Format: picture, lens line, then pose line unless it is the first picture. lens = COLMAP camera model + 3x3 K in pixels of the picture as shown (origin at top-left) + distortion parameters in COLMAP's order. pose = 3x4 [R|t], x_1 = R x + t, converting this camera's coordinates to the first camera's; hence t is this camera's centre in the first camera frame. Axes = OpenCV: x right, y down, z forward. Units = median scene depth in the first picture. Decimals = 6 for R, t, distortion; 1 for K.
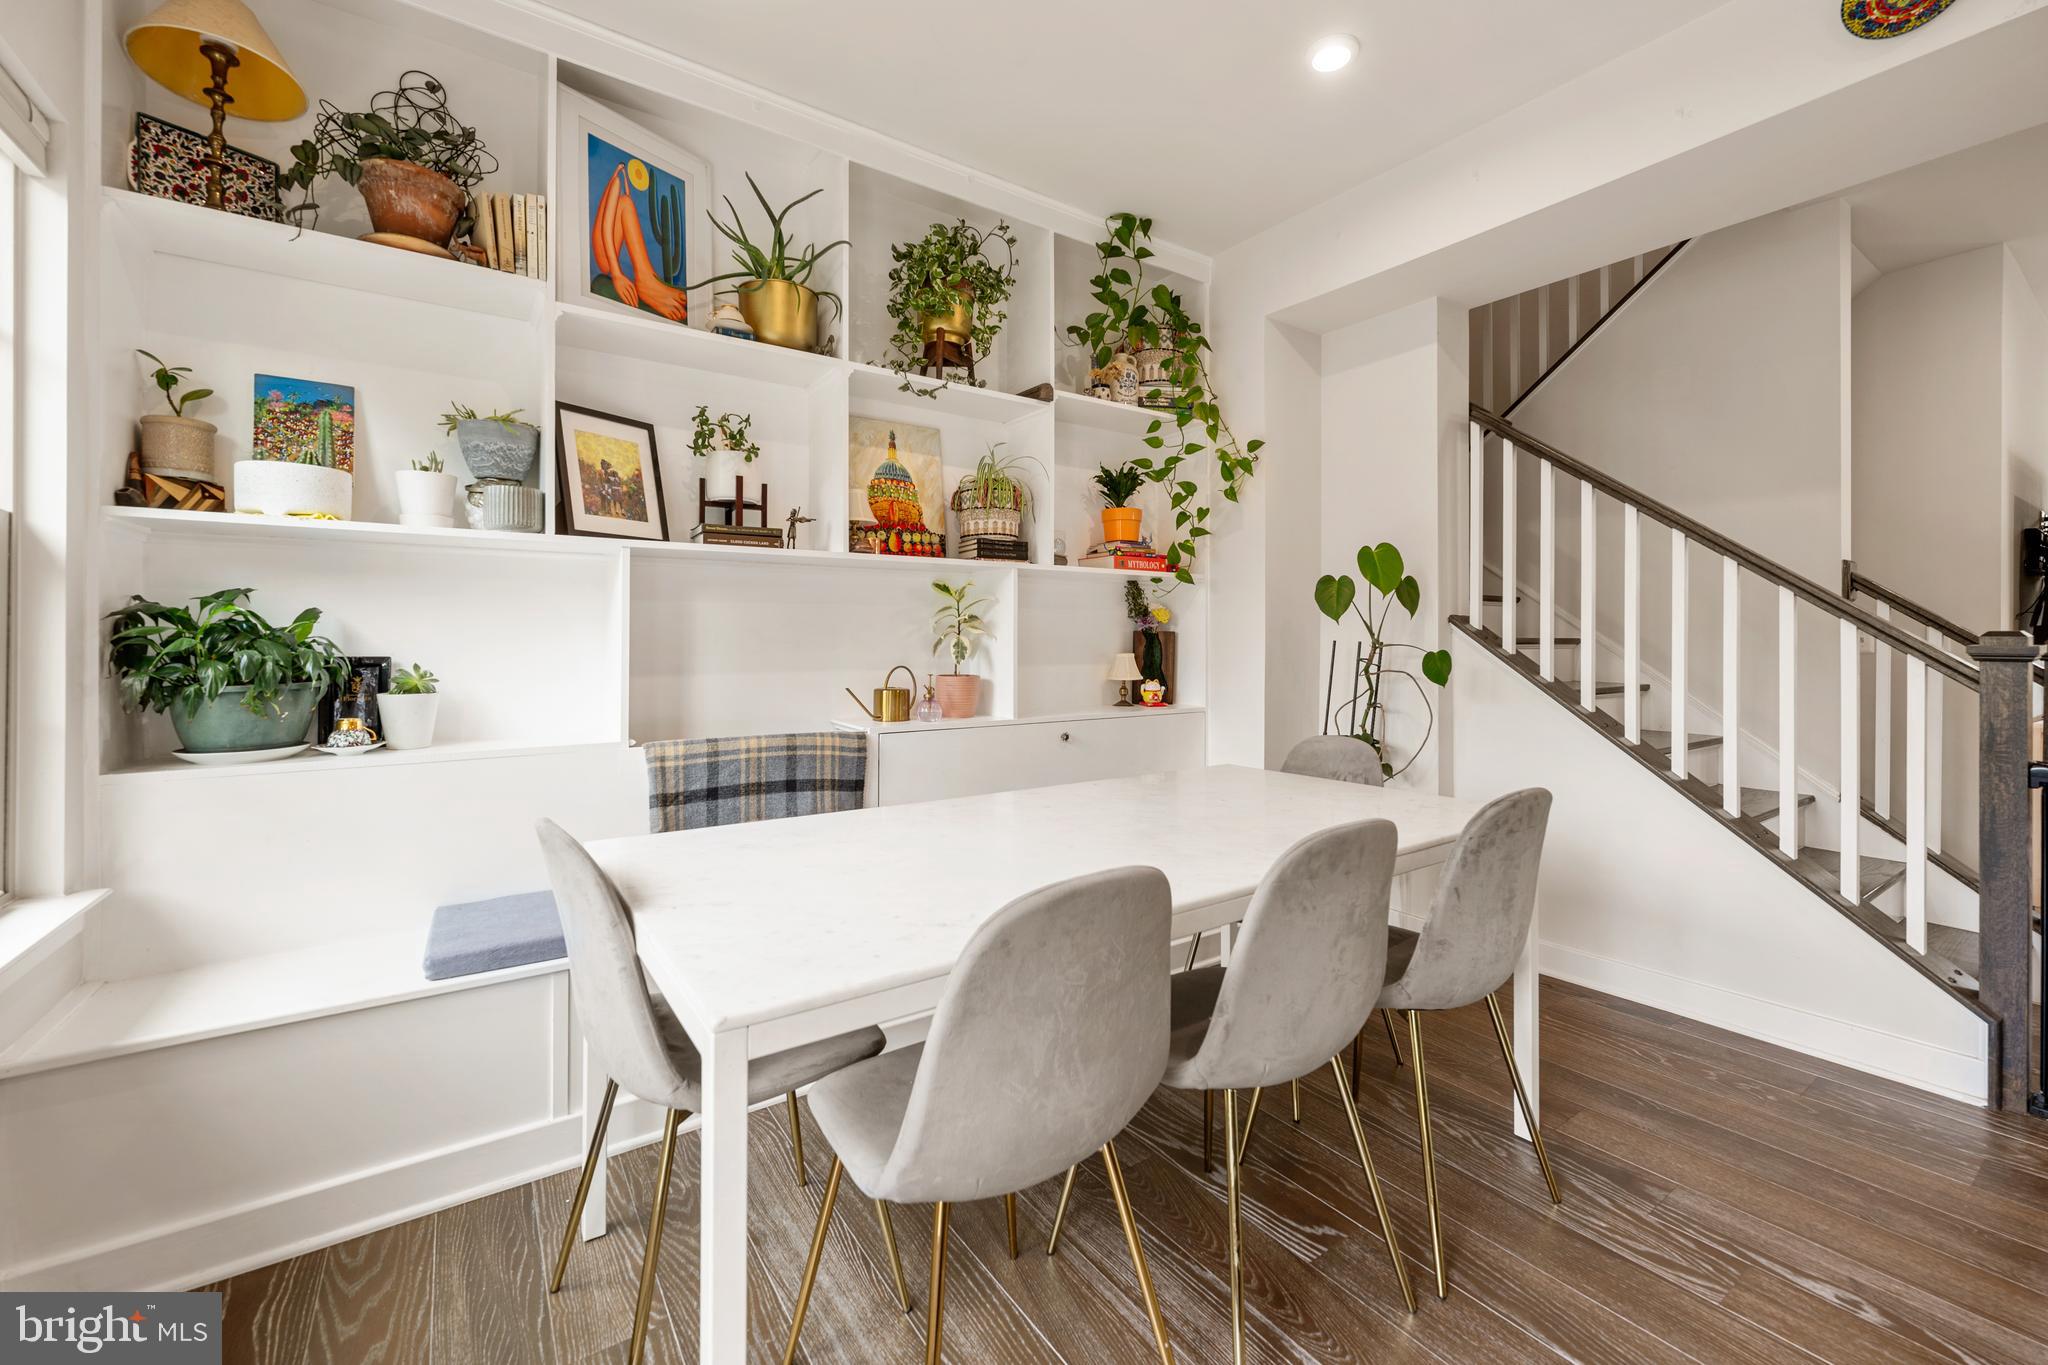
lens RADIAL K [[841.5, 0, 1029.3], [0, 841.5, 624.7], [0, 0, 1]] dist [-0.000976, 0.000037]
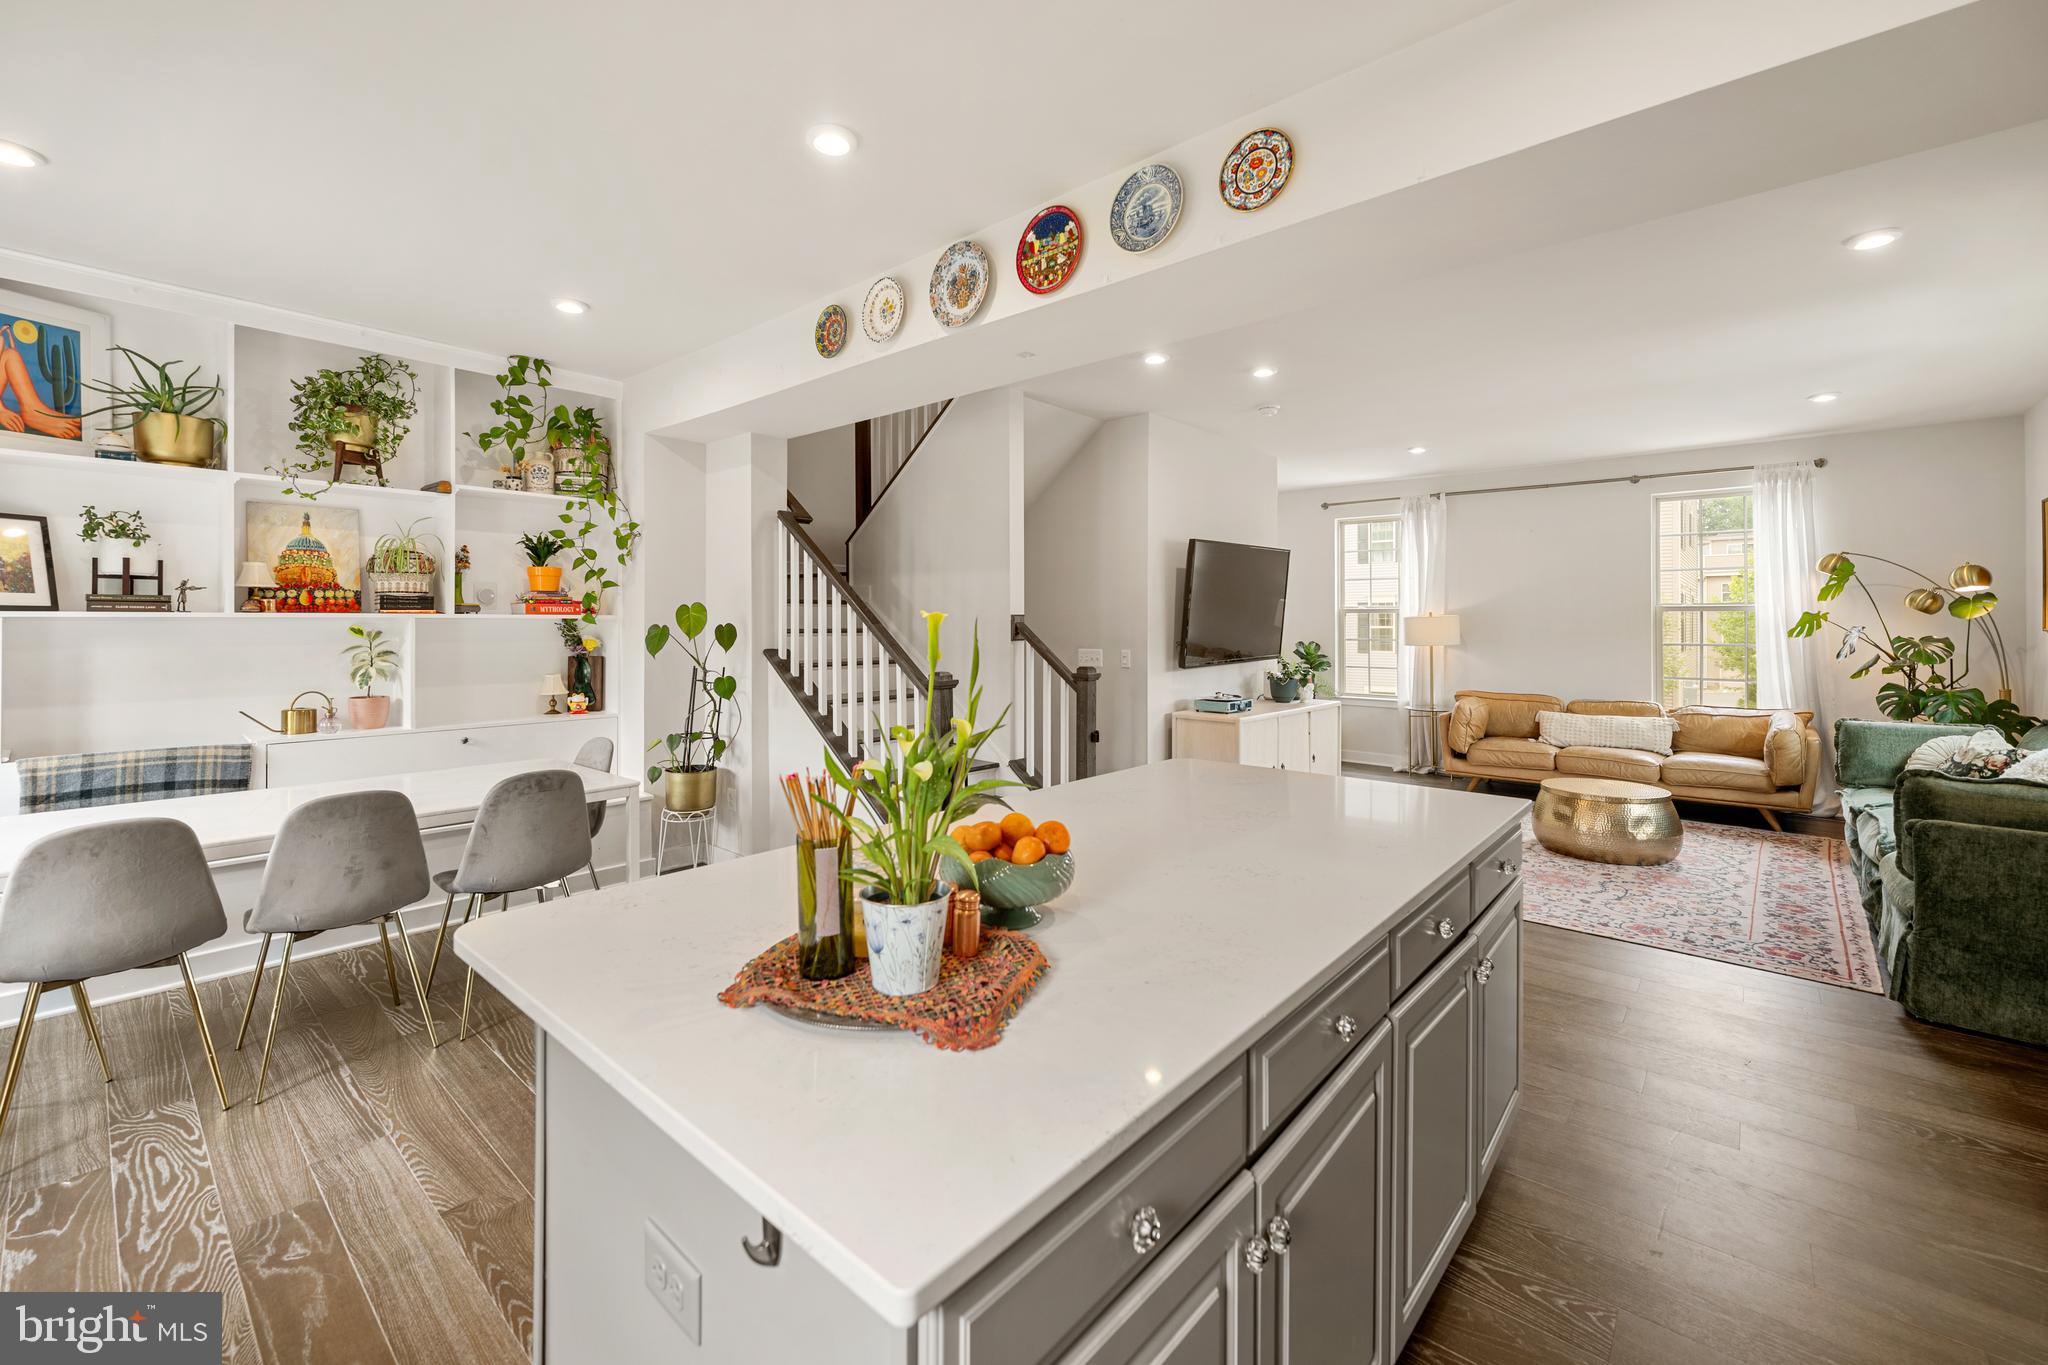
lens RADIAL K [[842.1, 0, 1026.9], [0, 842.1, 614.7], [0, 0, 1]] dist [-0.000464, -0.000179]
pose [[0.968632, 0.006039, 0.248426, 0.605331], [-0.008322, 0.999932, 0.008138, -0.091502], [-0.248360, -0.009951, 0.968617, -0.559593]]
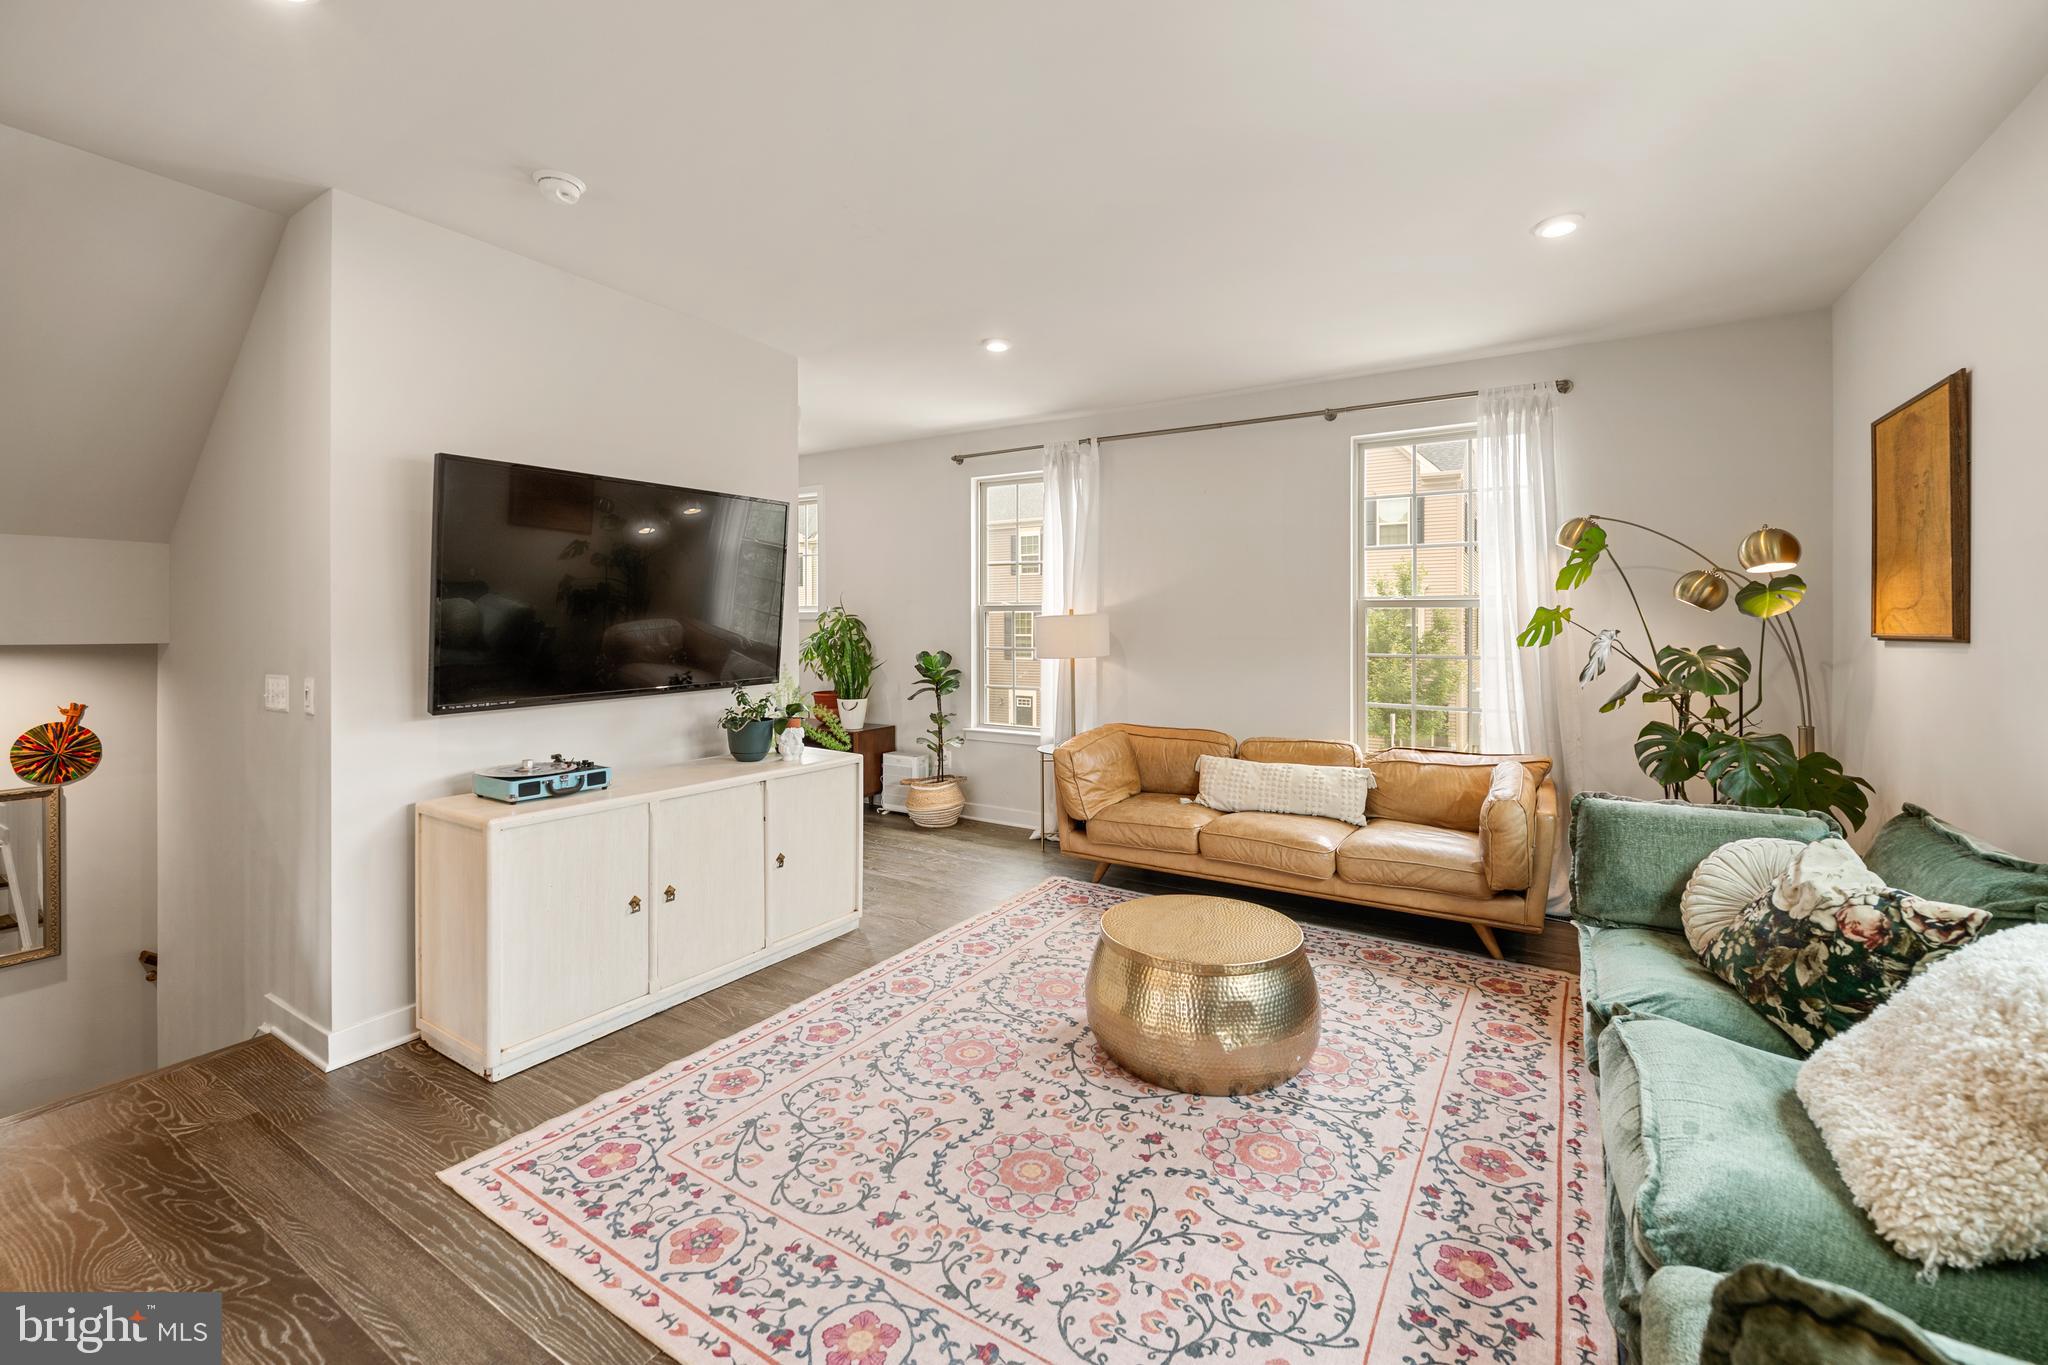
lens RADIAL K [[841.5, 0, 1029.3], [0, 841.5, 624.7], [0, 0, 1]] dist [-0.000976, 0.000037]
pose [[0.913721, 0.003849, 0.406323, 1.593708], [-0.010531, 0.999844, 0.014210, -0.081207], [-0.406205, -0.017263, 0.913619, 0.021900]]
